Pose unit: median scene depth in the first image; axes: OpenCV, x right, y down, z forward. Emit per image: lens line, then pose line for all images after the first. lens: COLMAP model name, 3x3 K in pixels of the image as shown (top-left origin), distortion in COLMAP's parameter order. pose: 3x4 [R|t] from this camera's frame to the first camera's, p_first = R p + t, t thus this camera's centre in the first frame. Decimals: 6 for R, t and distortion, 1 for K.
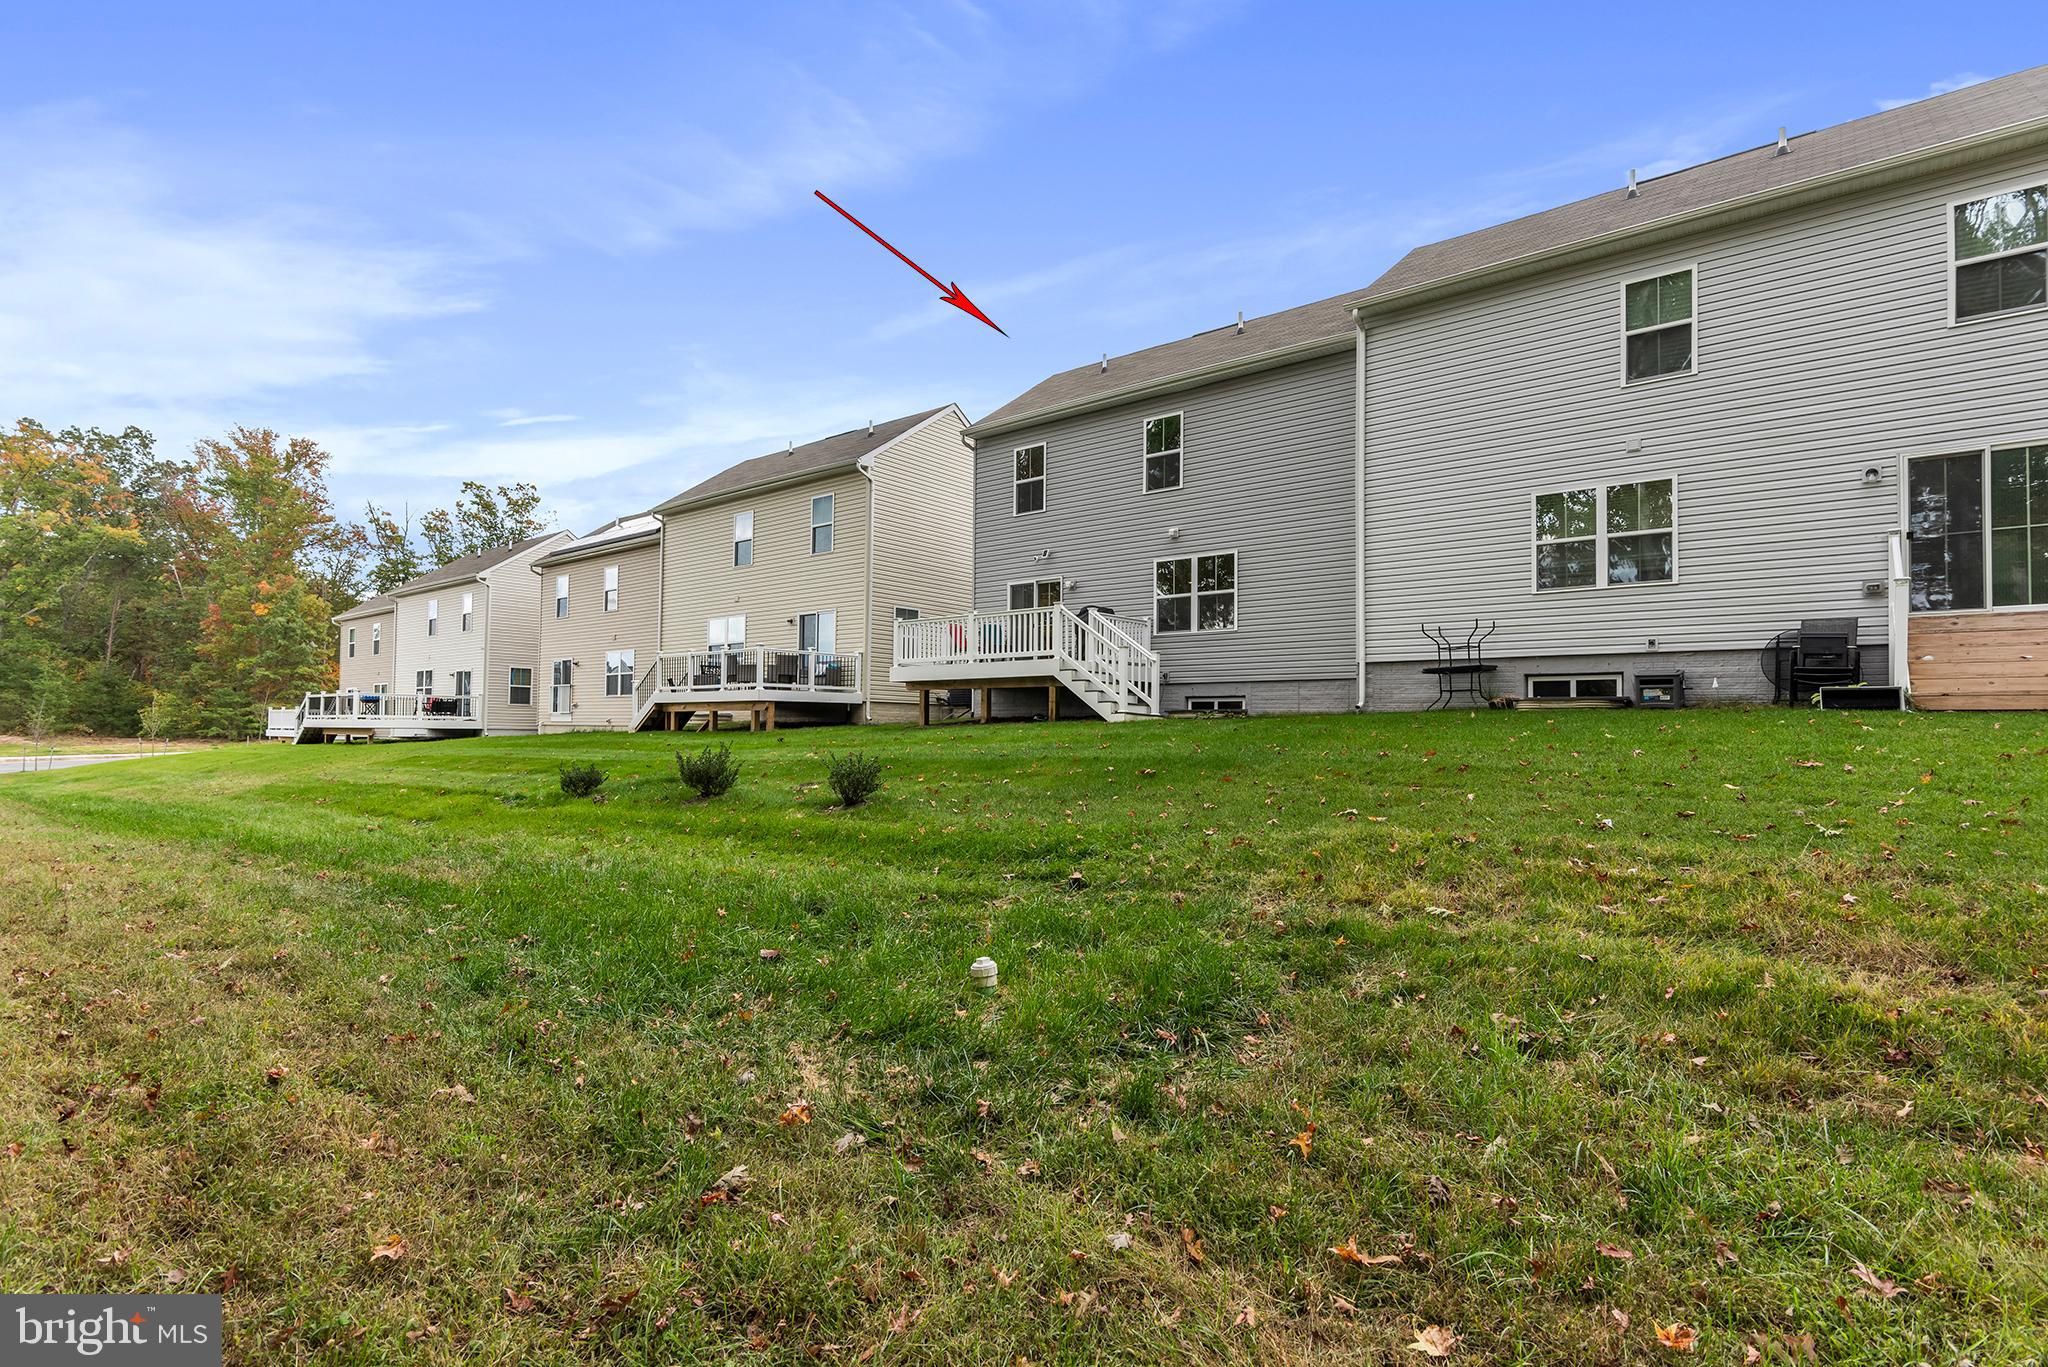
lens RADIAL K [[1019.6, 0, 1024.0], [0, 1019.6, 683.5], [0, 0, 1]] dist [0.001938, 0.000007]
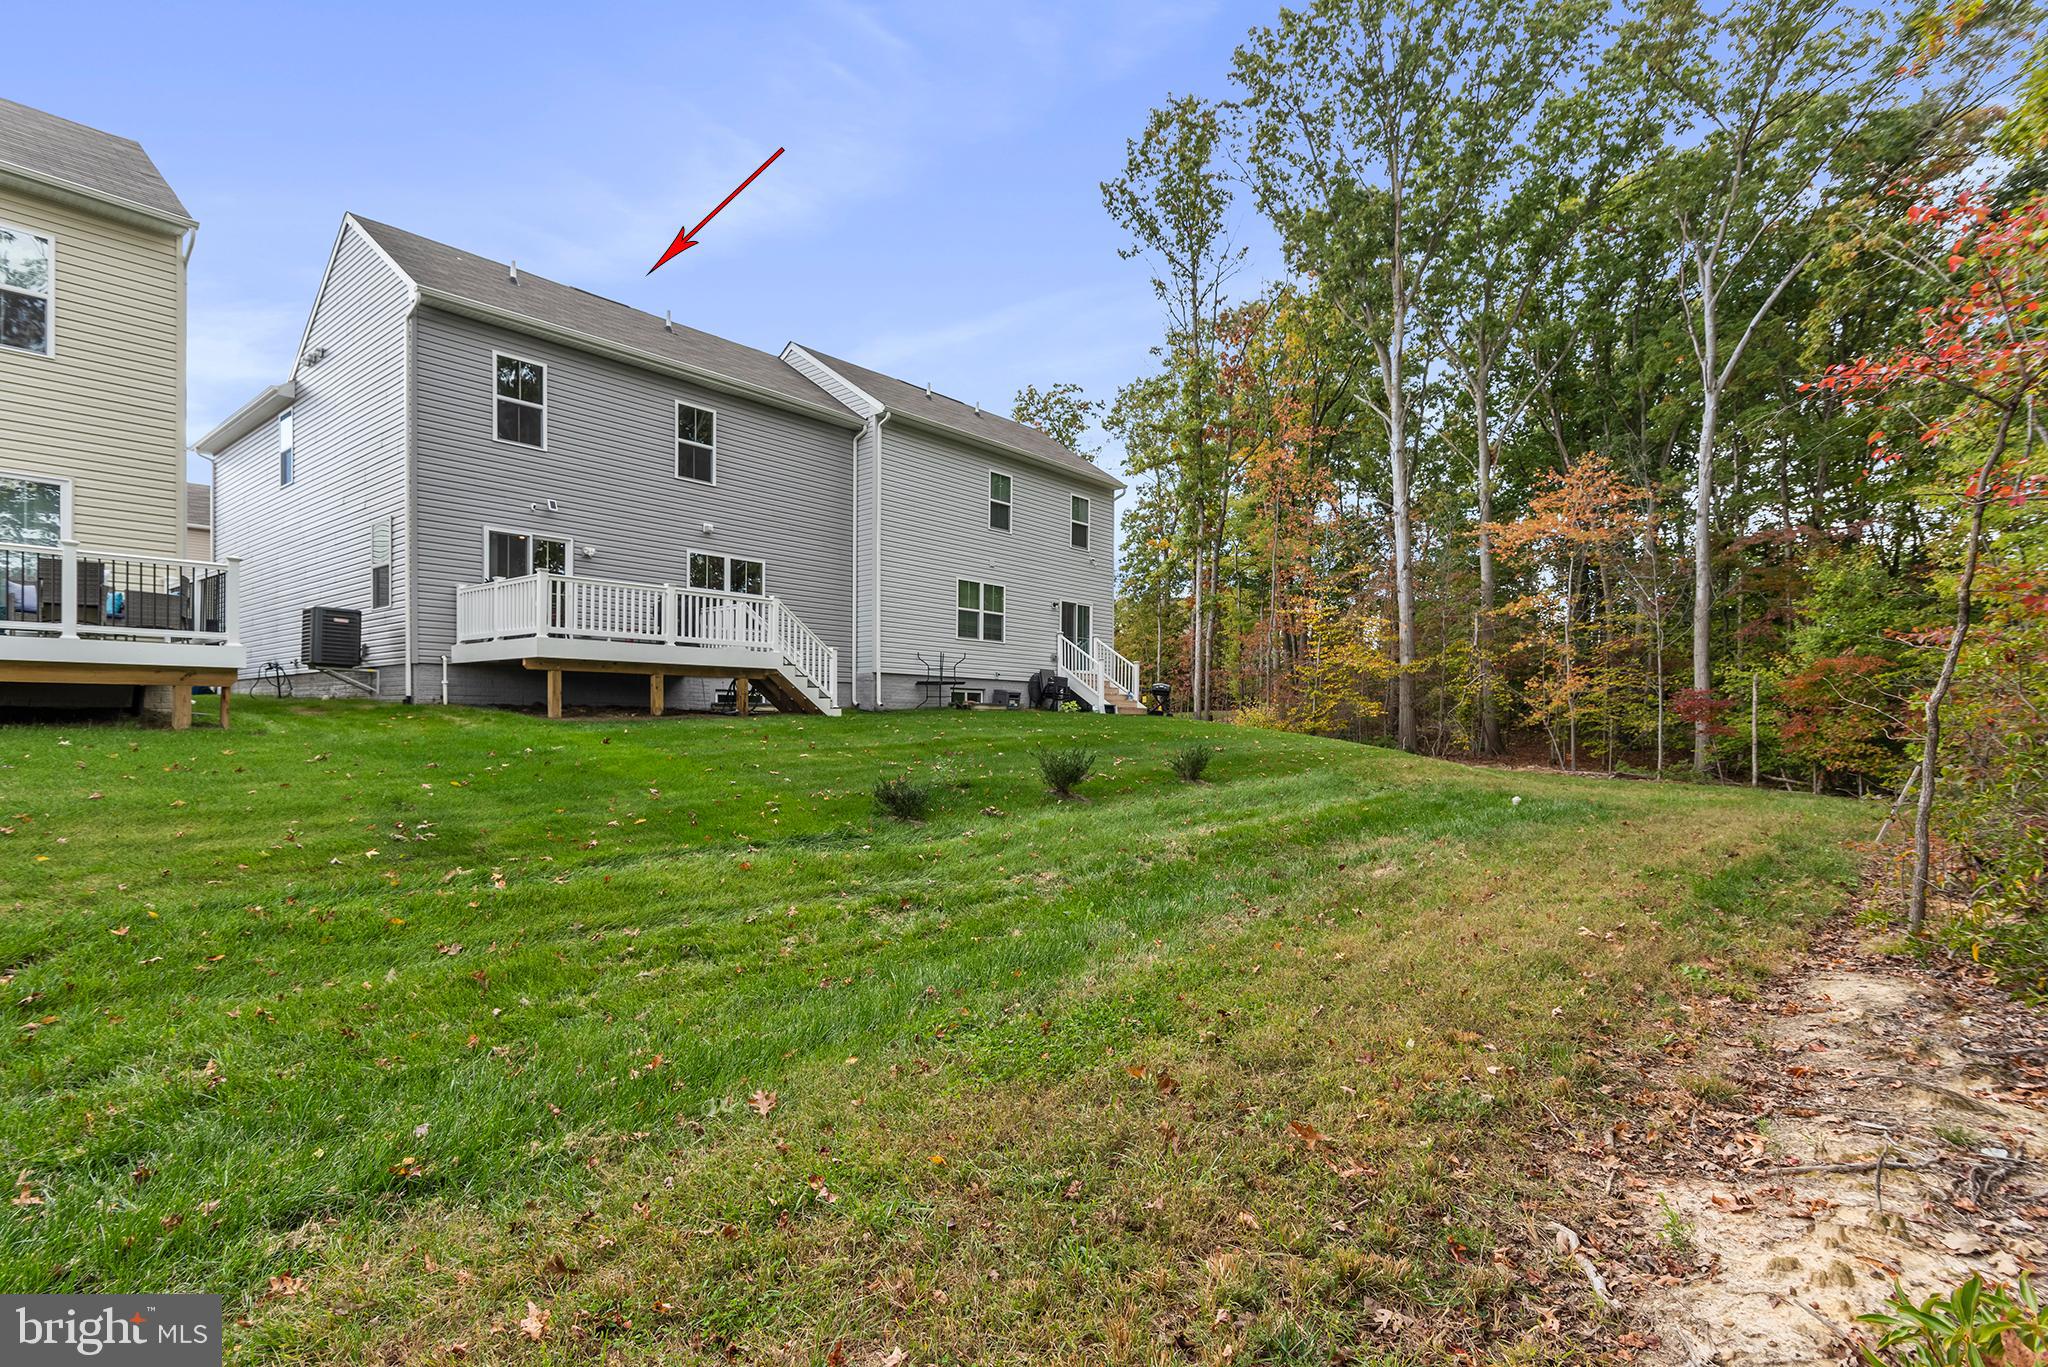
lens RADIAL K [[961.1, 0, 1025.0], [0, 961.1, 694.0], [0, 0, 1]] dist [0.001048, 0.000677]
pose [[0.007253, 0.023857, 0.999689, -0.797968], [-0.045894, 0.998670, -0.023500, 0.024009], [-0.998920, -0.045709, 0.008338, 0.672464]]
